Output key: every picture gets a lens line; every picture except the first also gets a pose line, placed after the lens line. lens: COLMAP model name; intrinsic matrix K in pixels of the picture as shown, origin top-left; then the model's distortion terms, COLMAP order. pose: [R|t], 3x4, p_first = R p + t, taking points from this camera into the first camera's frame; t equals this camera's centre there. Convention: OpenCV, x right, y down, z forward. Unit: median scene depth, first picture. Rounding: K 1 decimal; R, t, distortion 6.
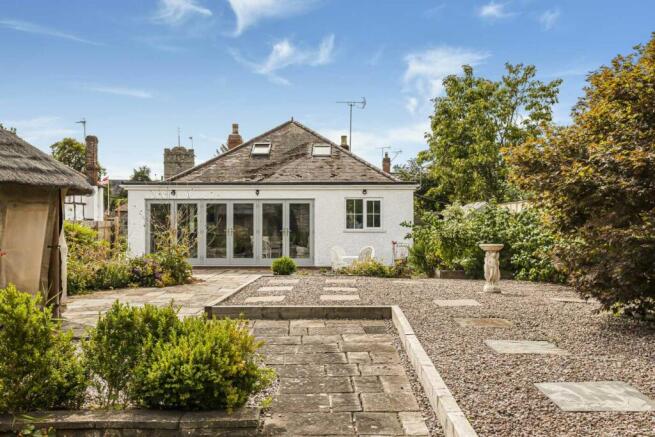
lens RADIAL K [[607.2, 0, 327.4], [0, 607.2, 220.7], [0, 0, 1]] dist [0.018738, 0.000000]
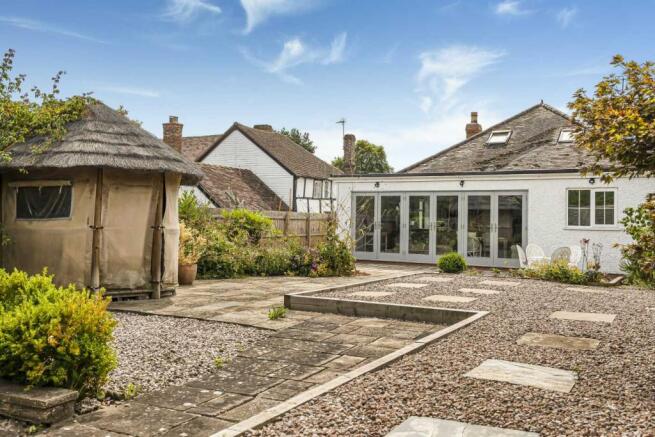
lens RADIAL K [[623.2, 0, 327.7], [0, 623.2, 215.4], [0, 0, 1]] dist [0.025547, 0.000000]
pose [[0.869005, 0.011753, -0.494664, 0.170132], [-0.017800, 0.999813, -0.007515, 0.011593], [0.494483, 0.015336, 0.869052, 0.093401]]
